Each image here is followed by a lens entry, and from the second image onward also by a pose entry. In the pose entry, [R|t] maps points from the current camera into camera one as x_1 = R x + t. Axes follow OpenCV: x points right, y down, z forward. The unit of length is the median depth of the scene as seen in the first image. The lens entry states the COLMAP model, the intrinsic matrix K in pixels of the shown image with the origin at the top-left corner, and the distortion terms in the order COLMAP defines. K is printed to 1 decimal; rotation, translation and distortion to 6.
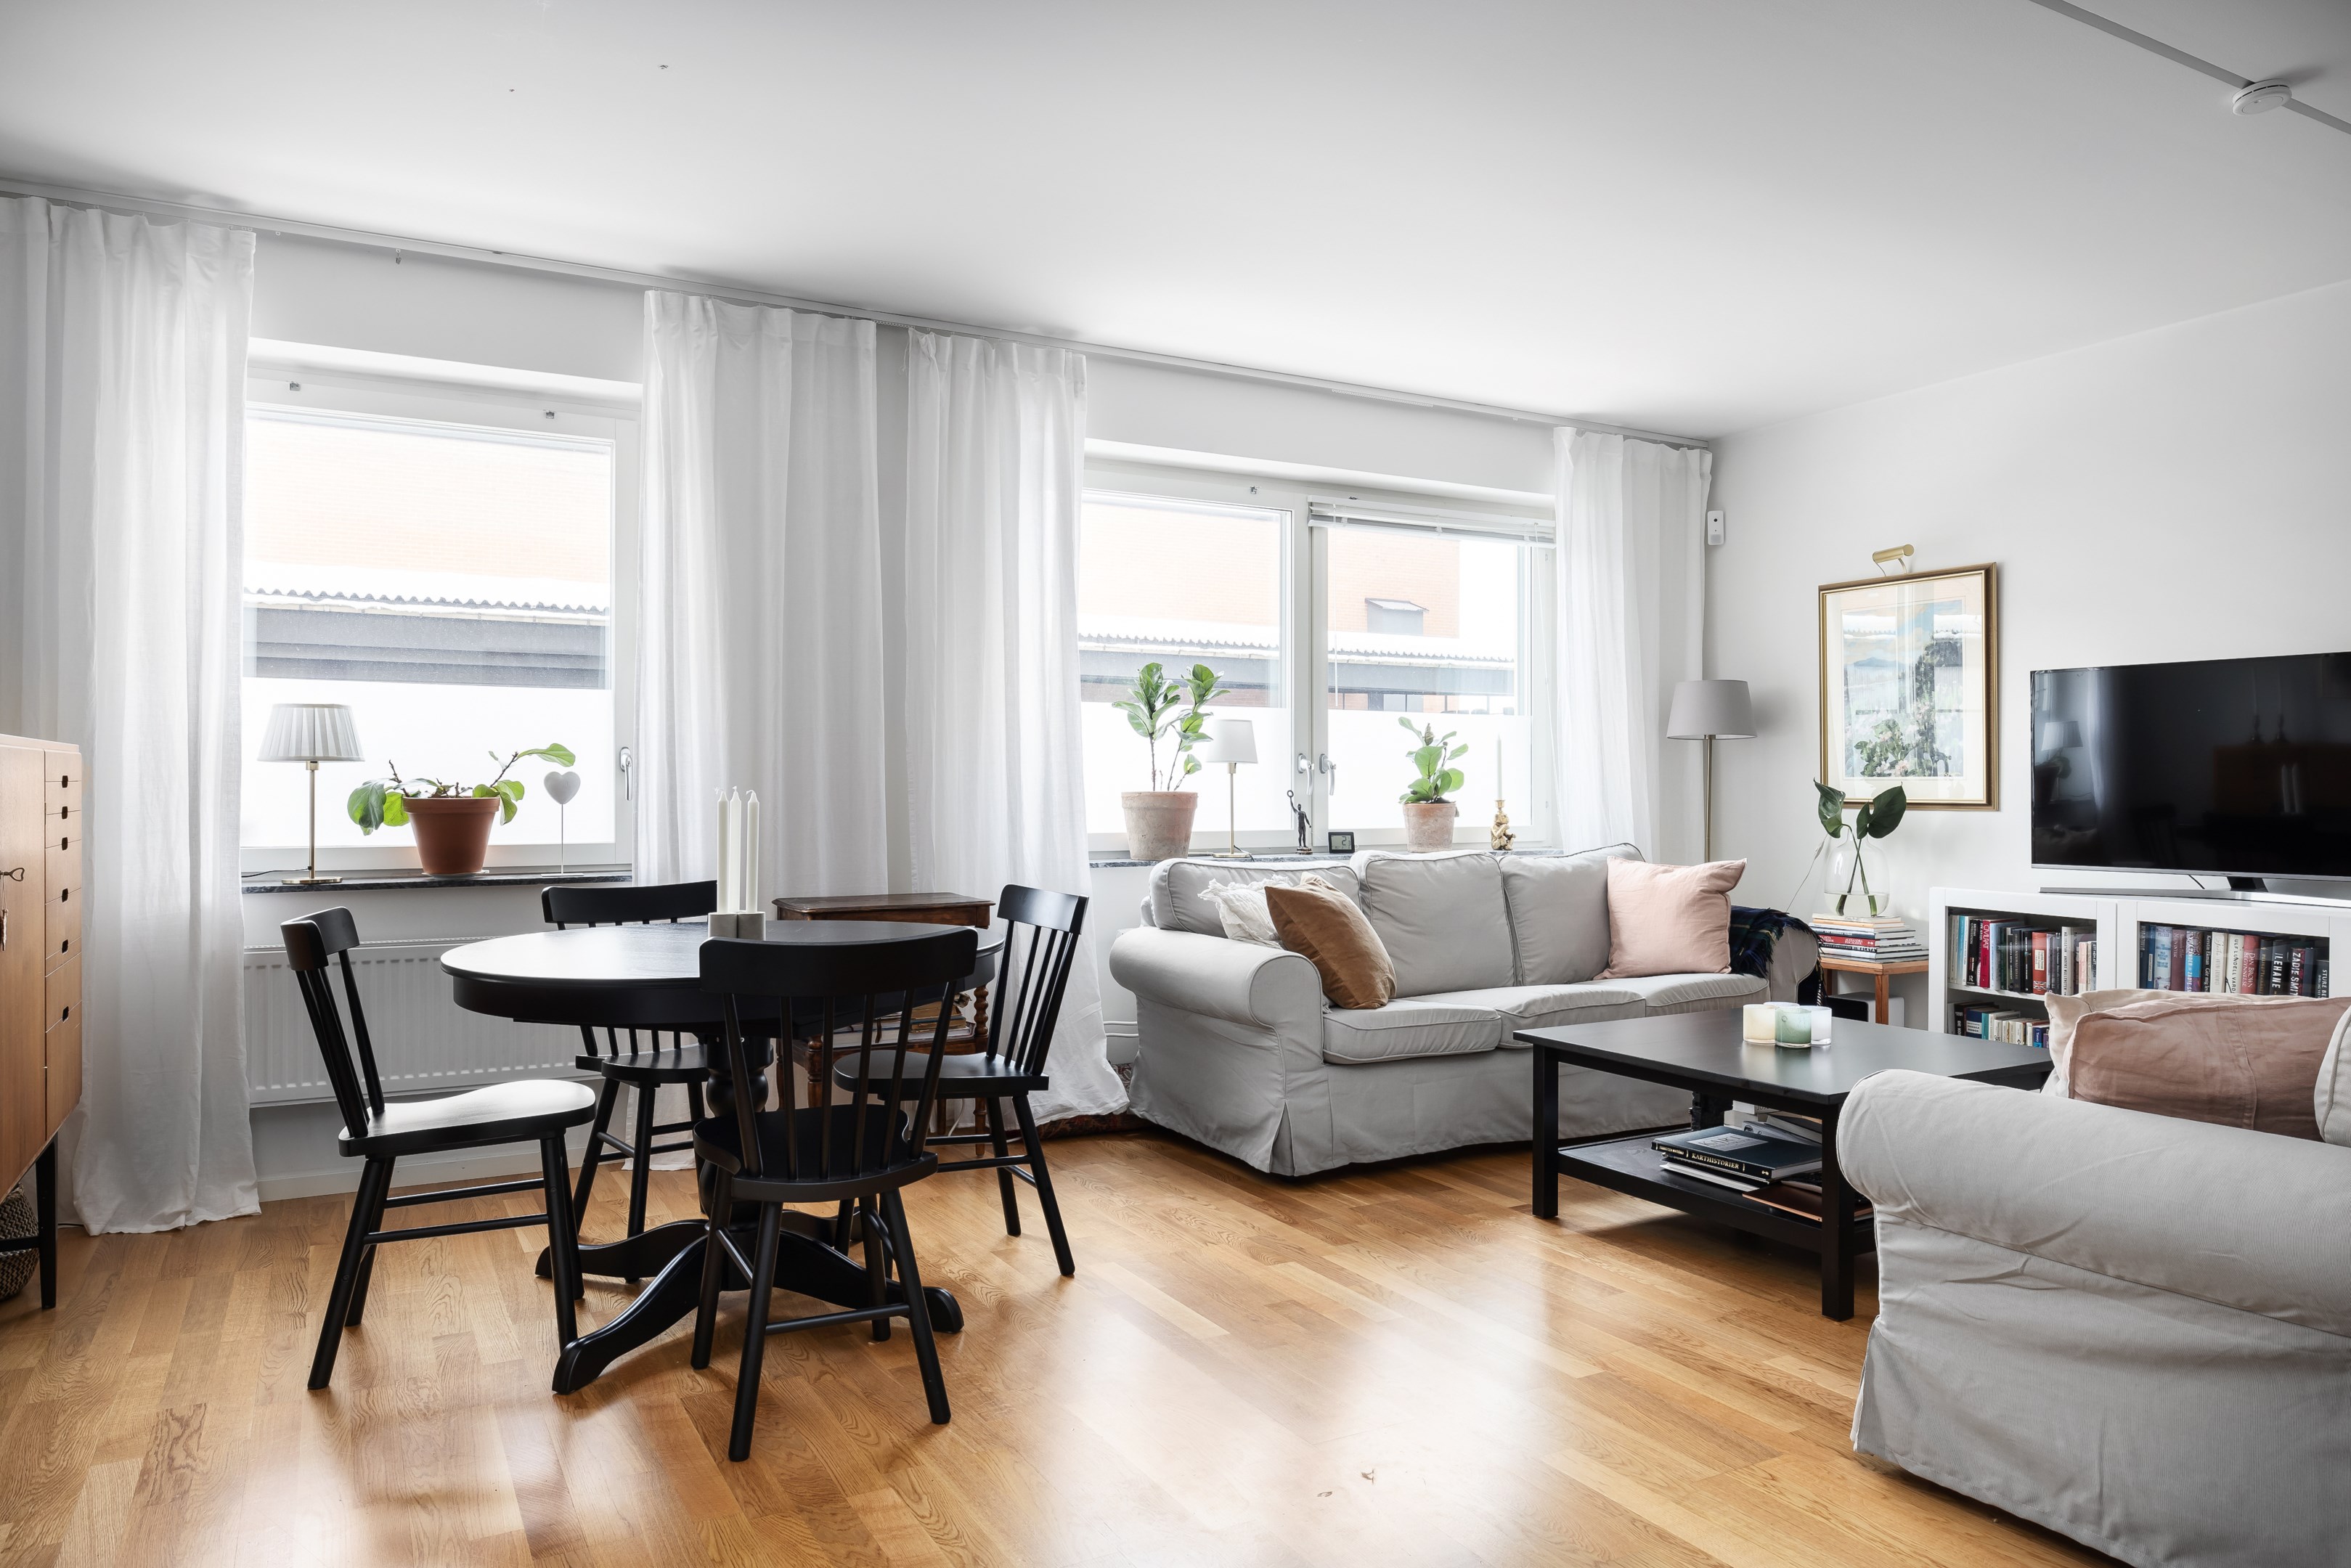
lens RADIAL K [[1507.2, 0, 1159.8], [0, 1507.2, 795.4], [0, 0, 1]] dist [0.004334, -0.003802]
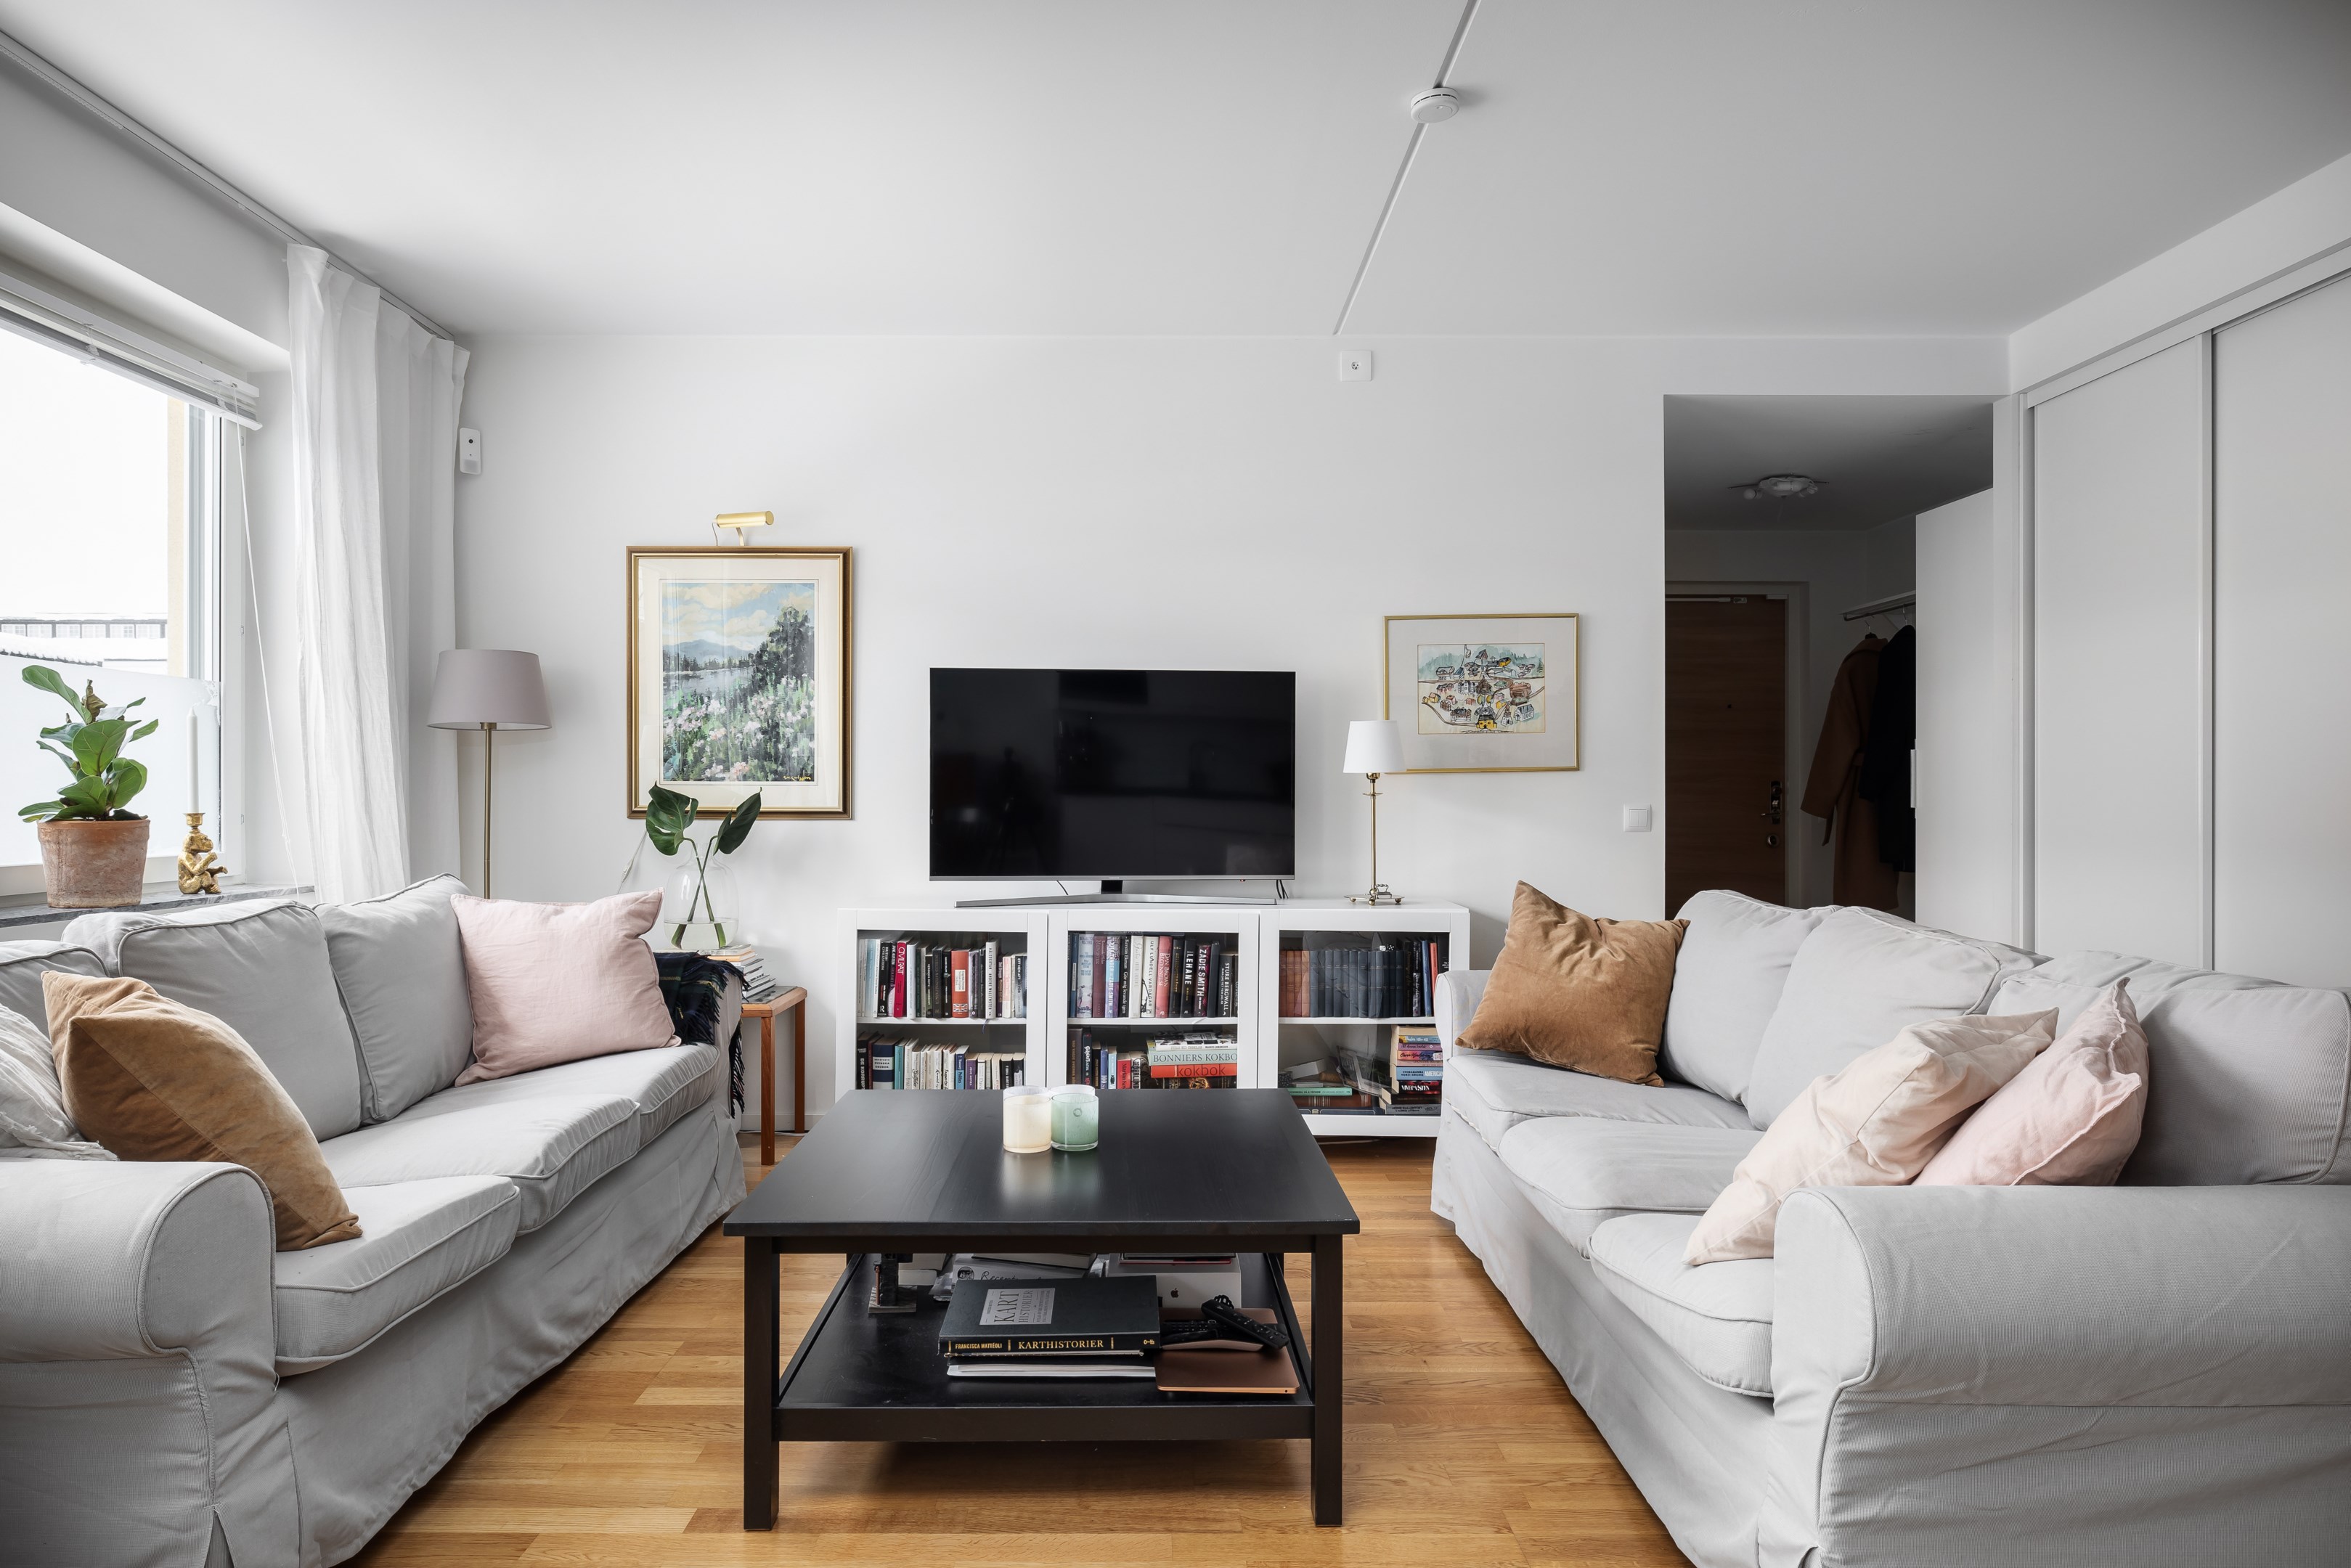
lens RADIAL K [[1425.2, 0, 1144.1], [0, 1425.2, 786.5], [0, 0, 1]] dist [-0.000395, -0.000994]
pose [[0.479886, 0.005546, 0.877313, -0.123390], [0.002463, 0.999968, -0.007669, -0.002781], [-0.877327, 0.005841, 0.479857, 0.455187]]
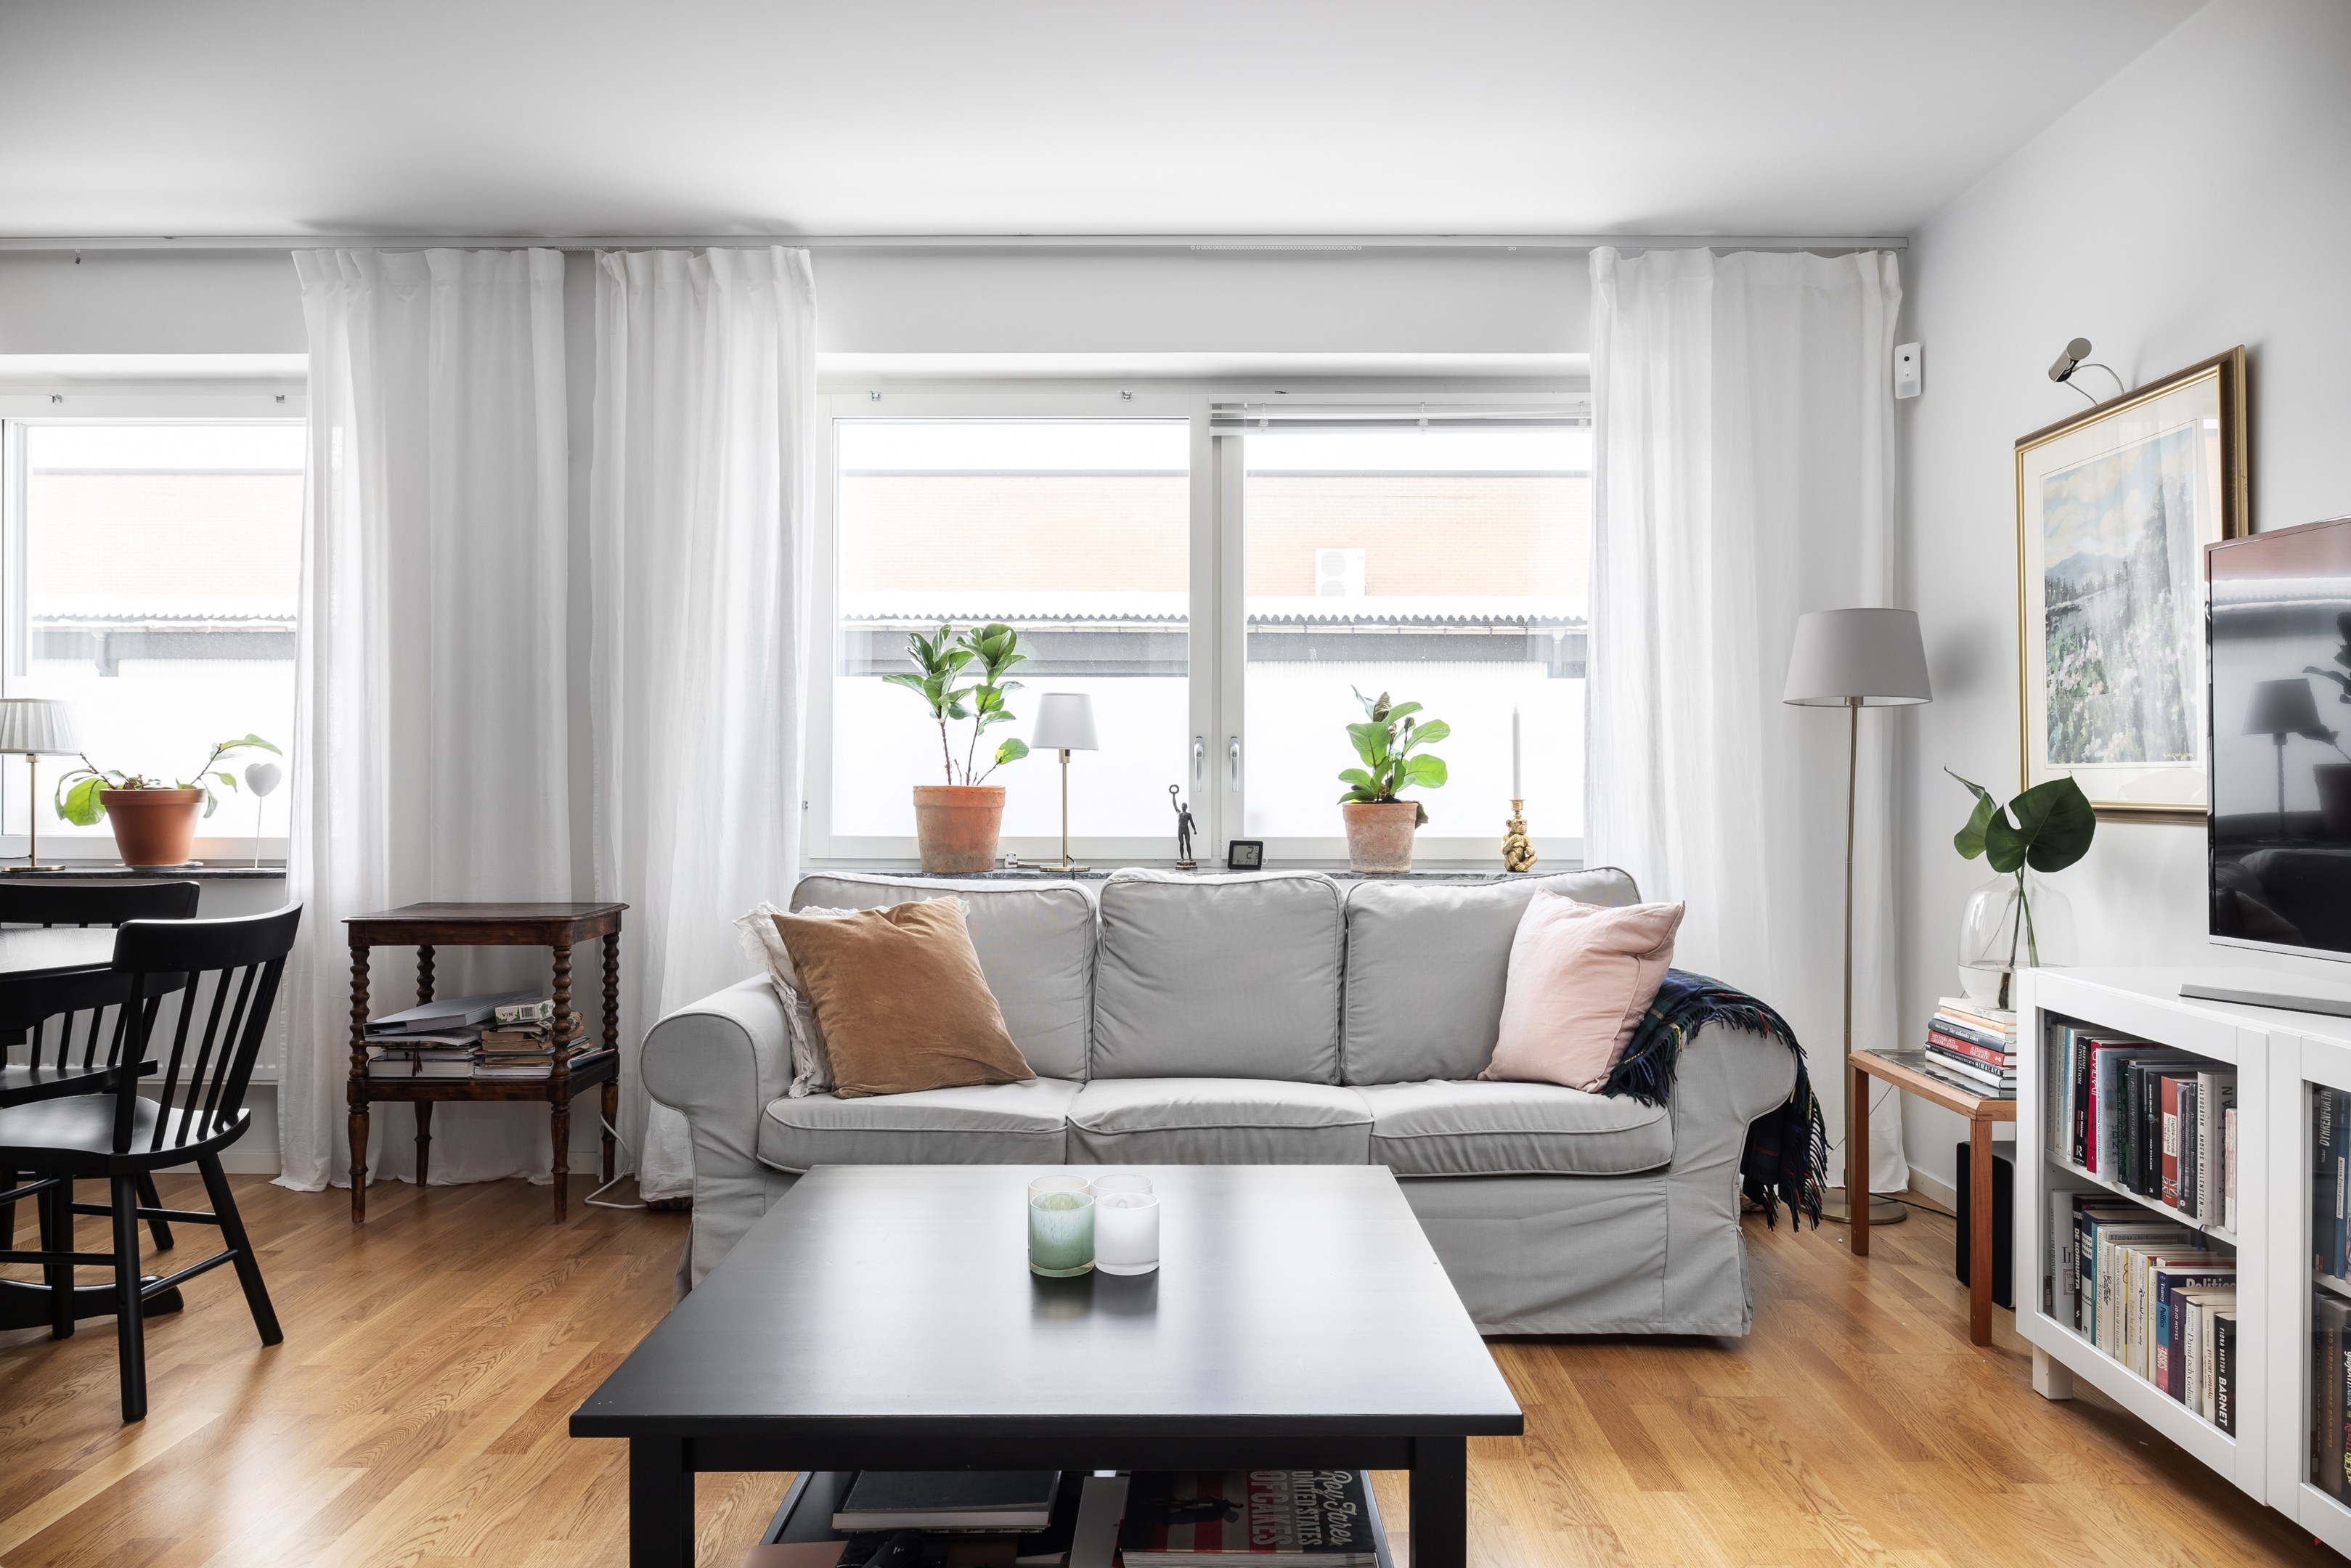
lens RADIAL K [[1425.2, 0, 1187.7], [0, 1425.2, 793.9], [0, 0, 1]] dist [-0.000395, -0.000994]
pose [[0.876687, 0.004821, -0.481037, 0.497458], [-0.003983, 0.999988, 0.002762, -0.000814], [0.481044, -0.000505, 0.876696, 0.420408]]
